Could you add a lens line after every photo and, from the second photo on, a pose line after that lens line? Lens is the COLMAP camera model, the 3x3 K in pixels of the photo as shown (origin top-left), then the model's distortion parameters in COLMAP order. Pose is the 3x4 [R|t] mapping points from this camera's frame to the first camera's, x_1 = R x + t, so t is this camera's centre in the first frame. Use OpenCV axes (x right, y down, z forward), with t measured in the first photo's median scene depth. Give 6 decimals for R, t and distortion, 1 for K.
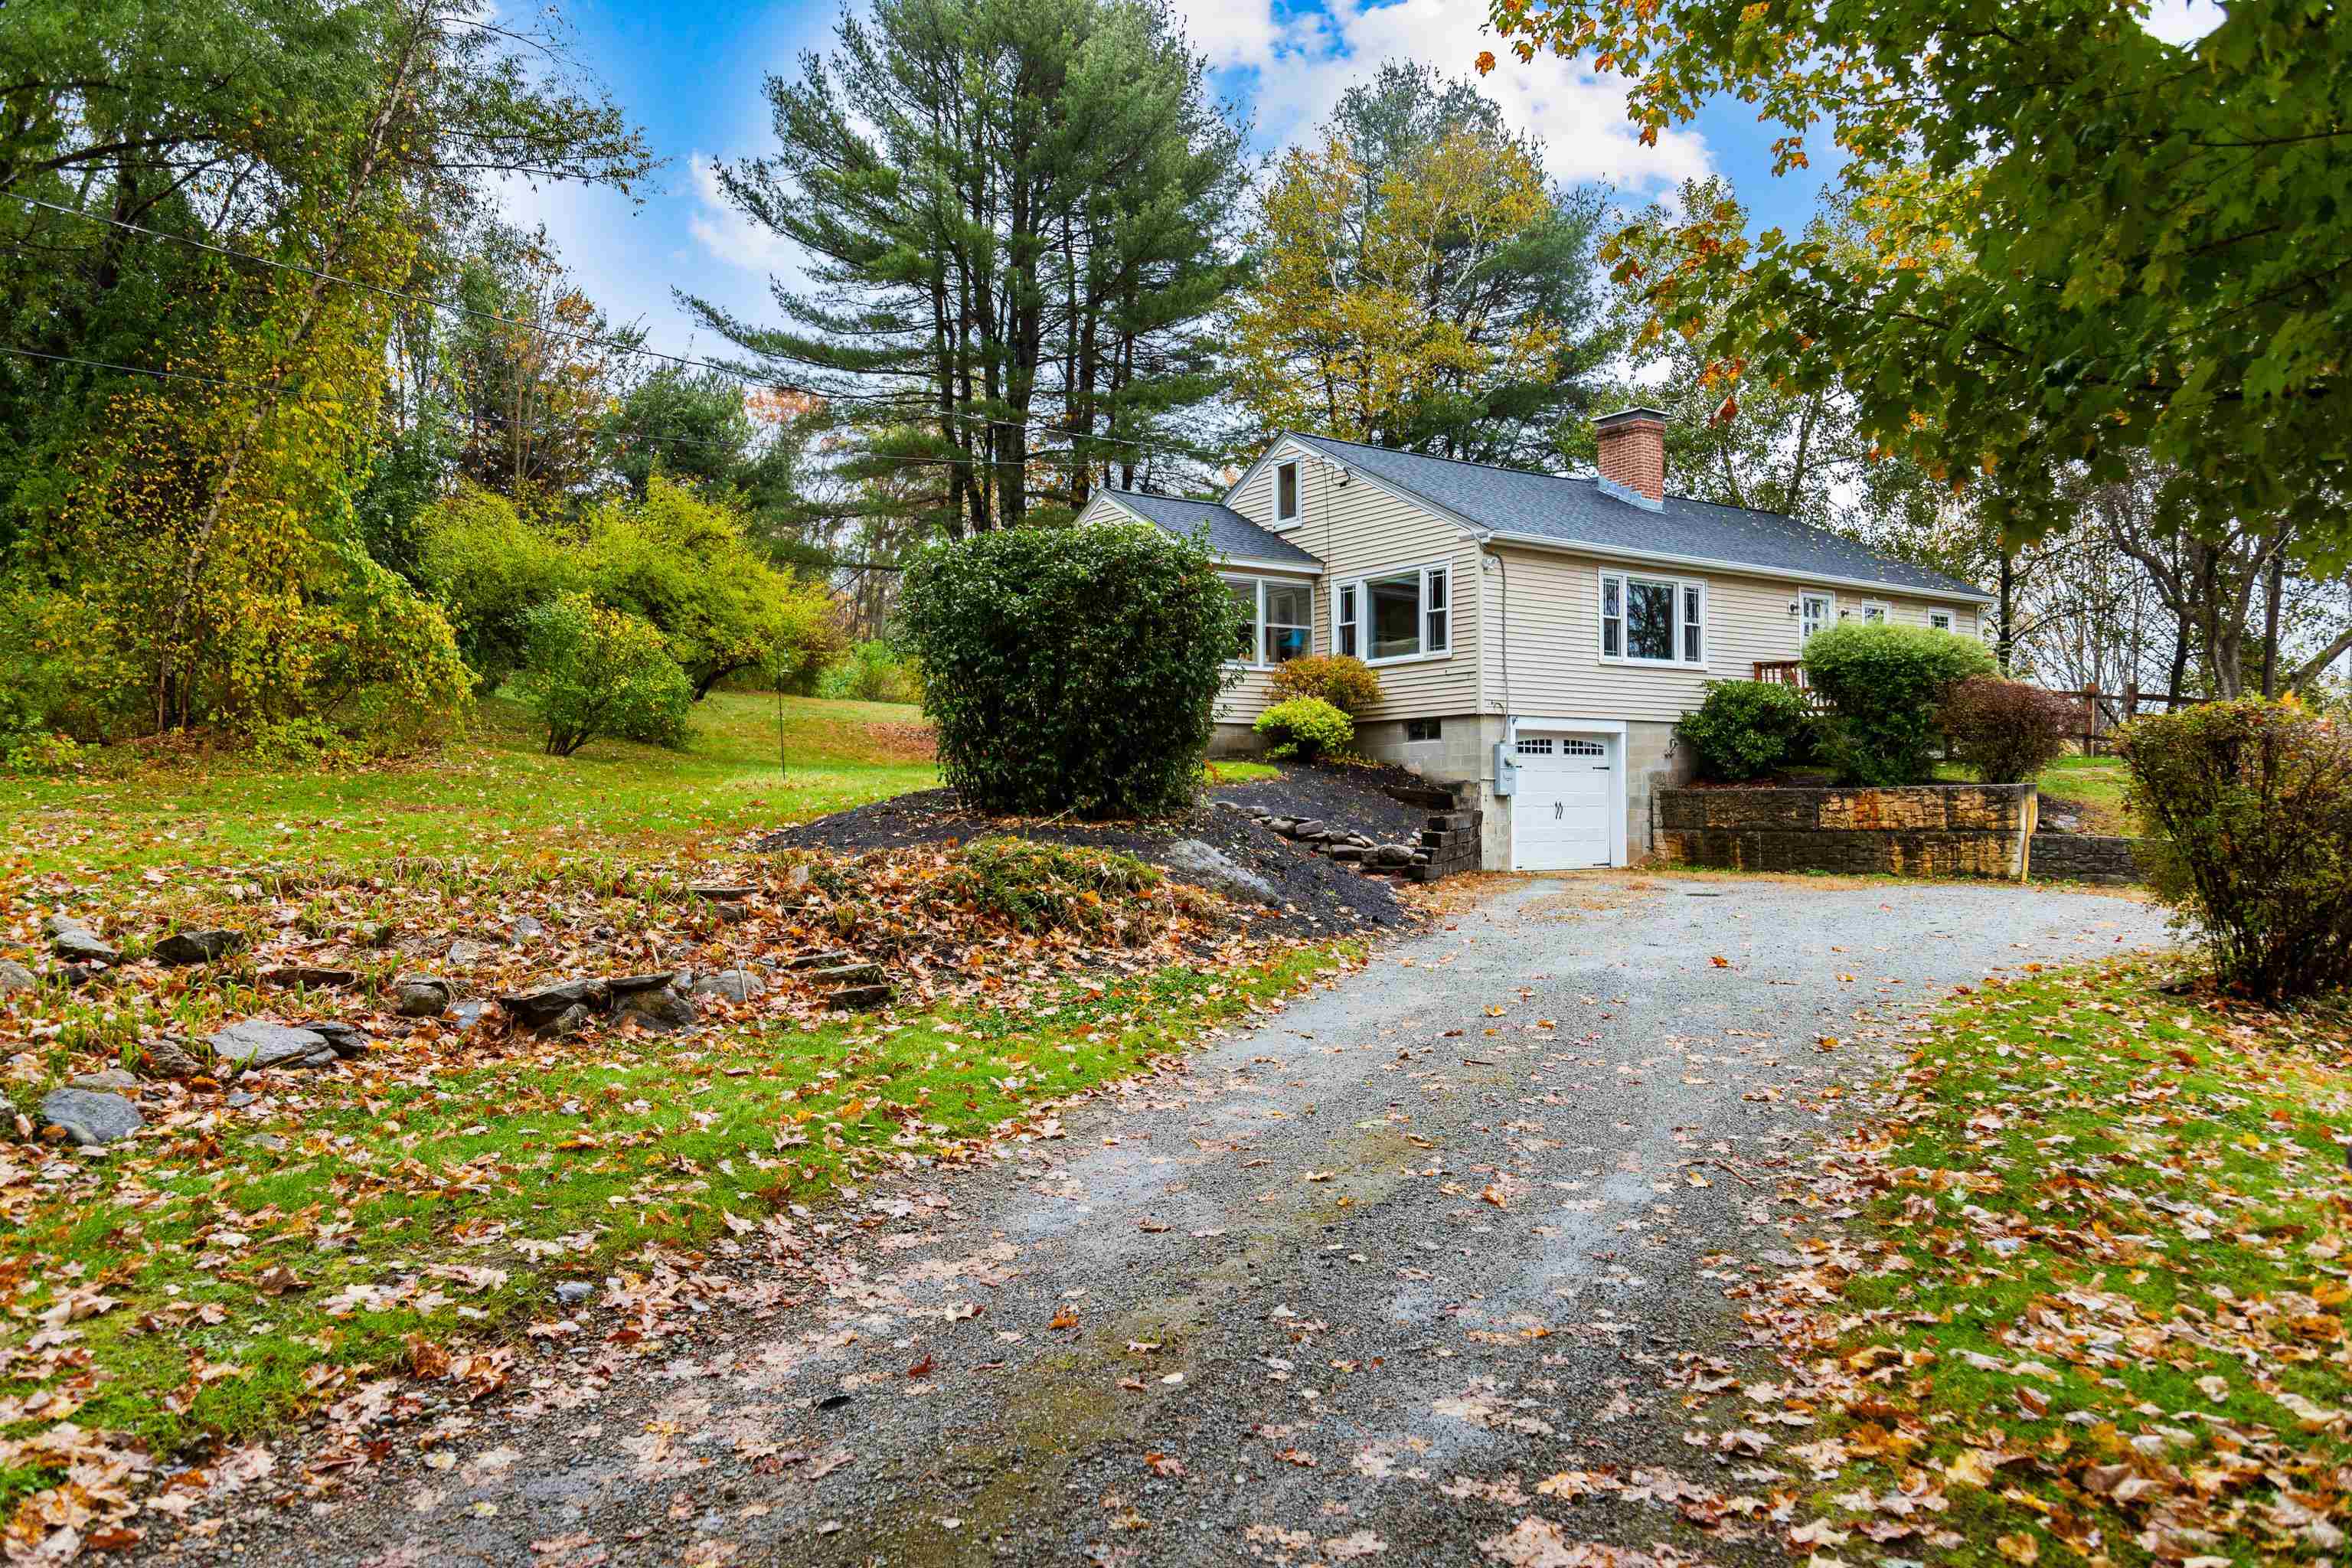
lens RADIAL K [[1554.1, 0, 1176.0], [0, 1554.1, 784.0], [0, 0, 1]] dist [0.031184, -0.001148]
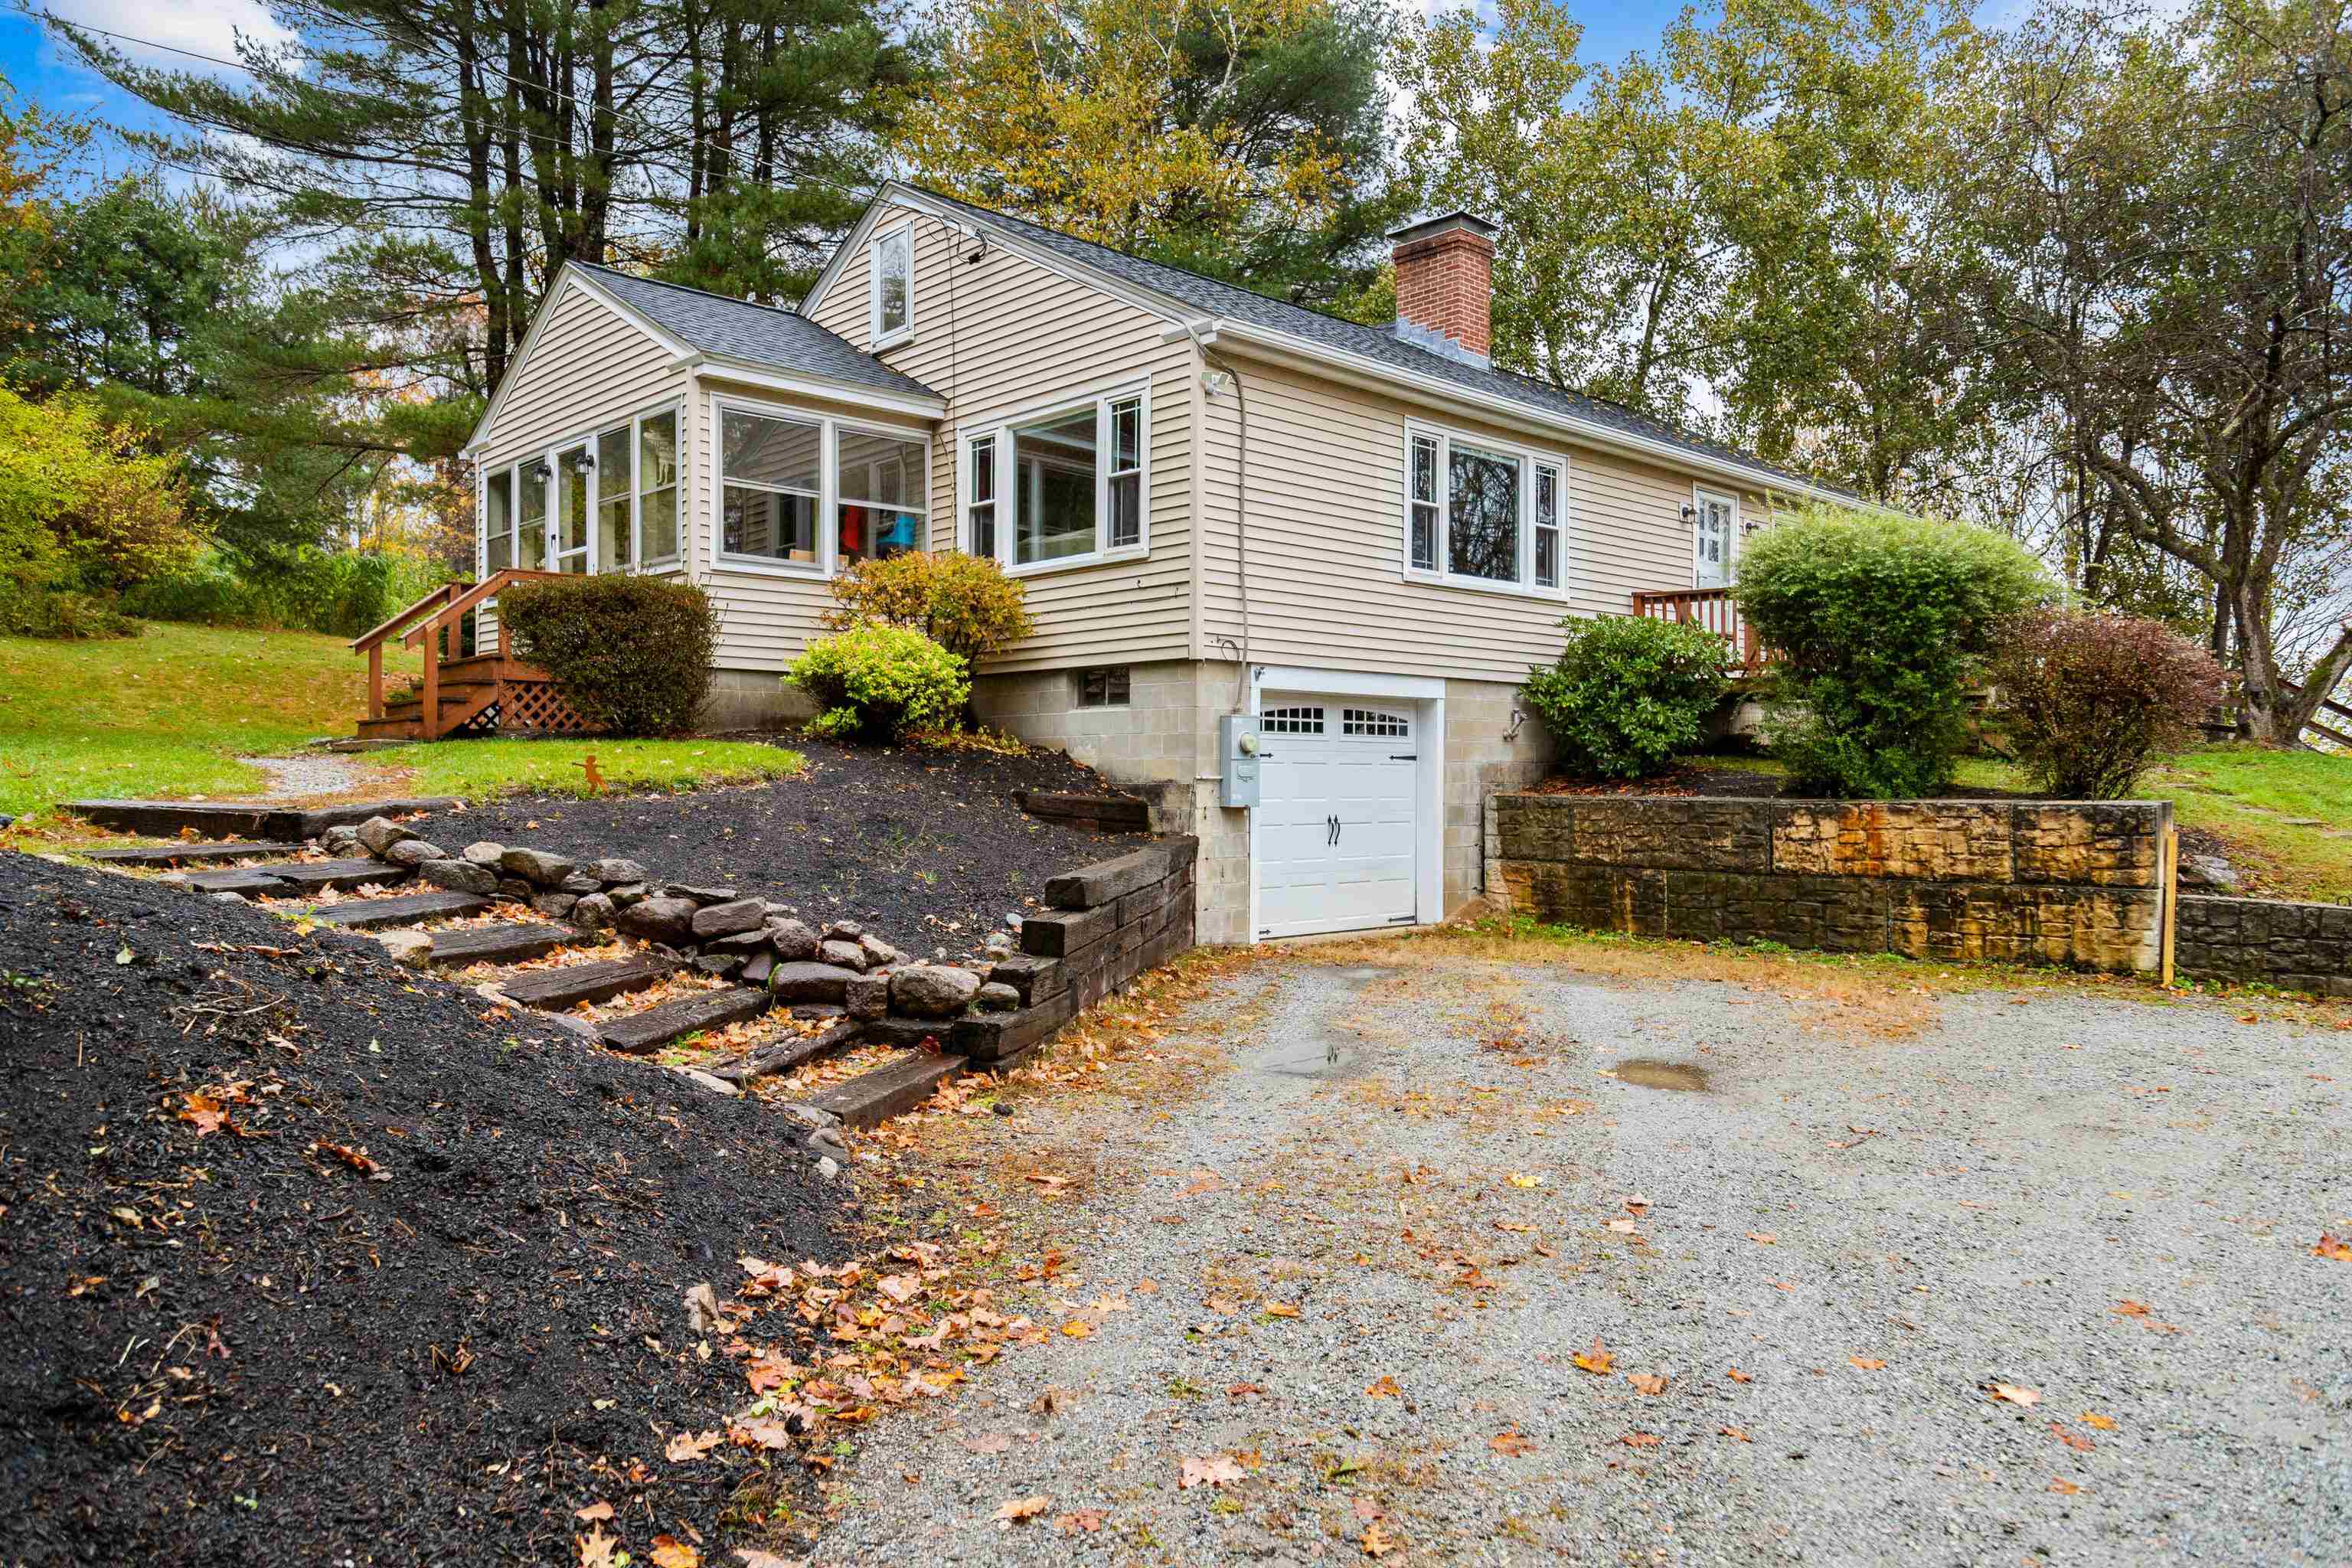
lens RADIAL K [[1579.9, 0, 1176.0], [0, 1579.9, 784.0], [0, 0, 1]] dist [0.001222, -0.001650]
pose [[0.989928, 0.007710, 0.141362, 0.105969], [-0.010547, 0.999757, 0.019333, -0.011441], [-0.141179, -0.020629, 0.989769, 0.433107]]
